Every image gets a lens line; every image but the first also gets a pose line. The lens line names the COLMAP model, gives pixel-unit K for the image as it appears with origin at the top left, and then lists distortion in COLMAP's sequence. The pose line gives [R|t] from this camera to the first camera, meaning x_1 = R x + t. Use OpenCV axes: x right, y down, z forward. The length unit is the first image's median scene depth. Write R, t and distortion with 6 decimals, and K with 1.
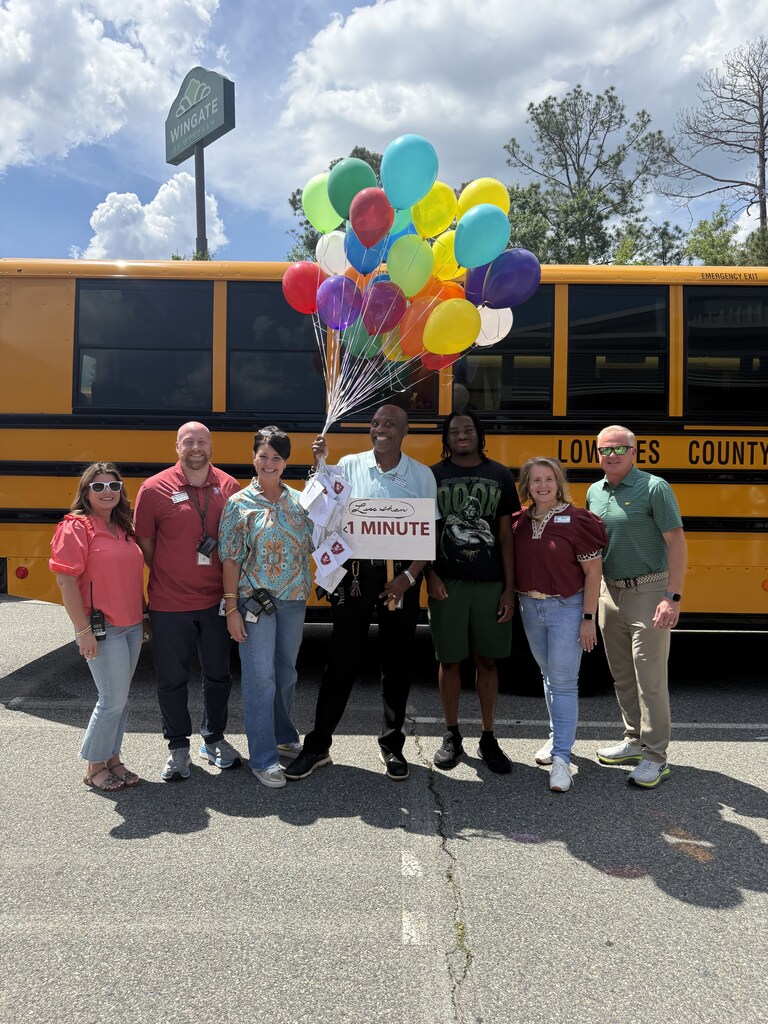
lens RADIAL K [[724.8, 0, 384.0], [0, 724.8, 512.0], [0, 0, 1]] dist [0.004424, -0.009102]
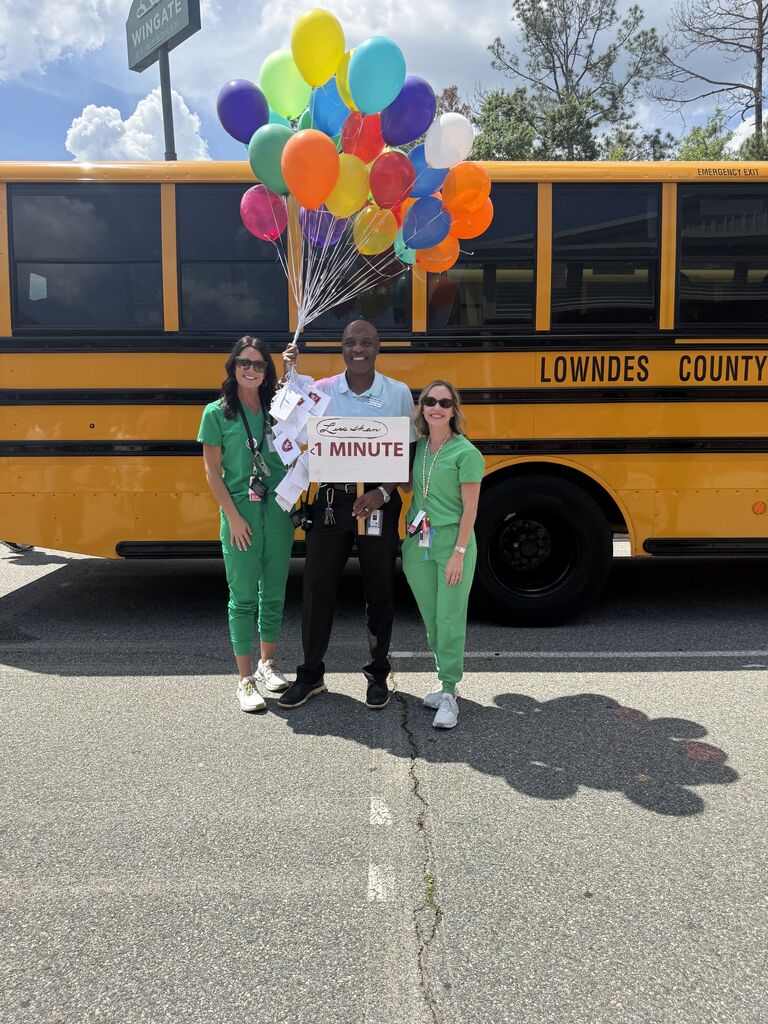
lens RADIAL K [[724.8, 0, 384.0], [0, 724.8, 512.0], [0, 0, 1]] dist [0.004424, -0.009102]
pose [[0.999662, -0.019346, 0.017368, 0.018416], [0.017527, 0.994892, 0.099414, 0.002494], [-0.019203, -0.099076, 0.994895, 0.055764]]
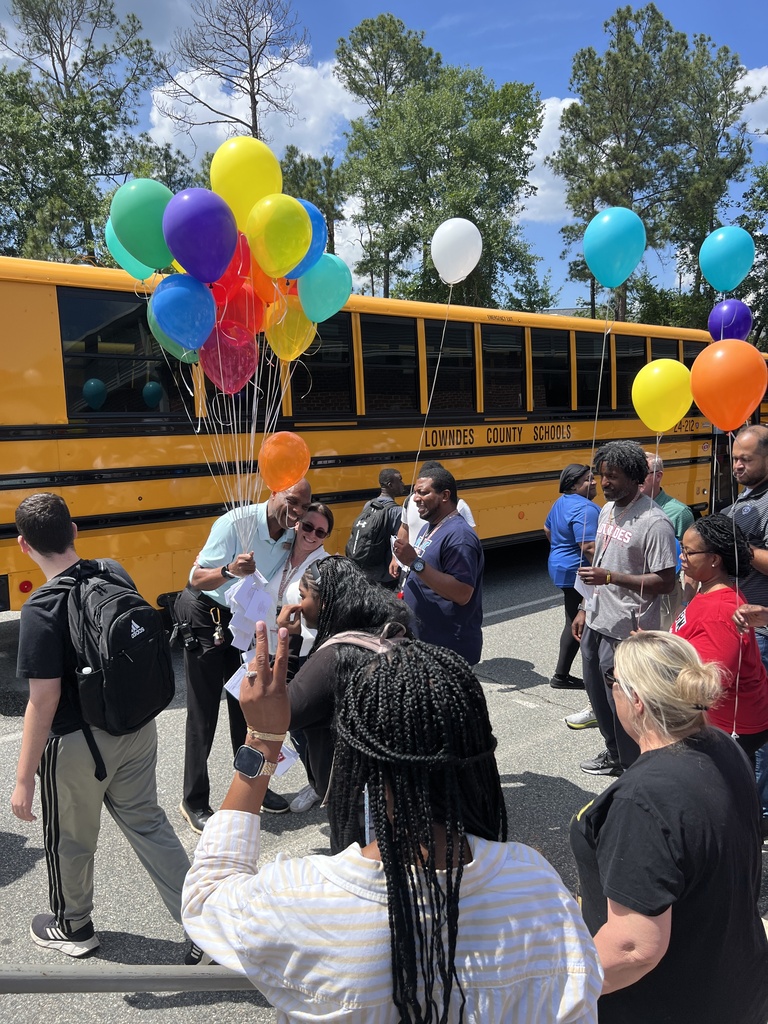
lens RADIAL K [[765.5, 0, 363.1], [0, 765.5, 513.1], [0, 0, 1]] dist [-0.002933, -0.000608]
pose [[0.777340, -0.107550, 0.619818, -0.788159], [0.039747, 0.991706, 0.122230, -0.126081], [-0.627823, -0.070379, 0.775168, -0.097365]]
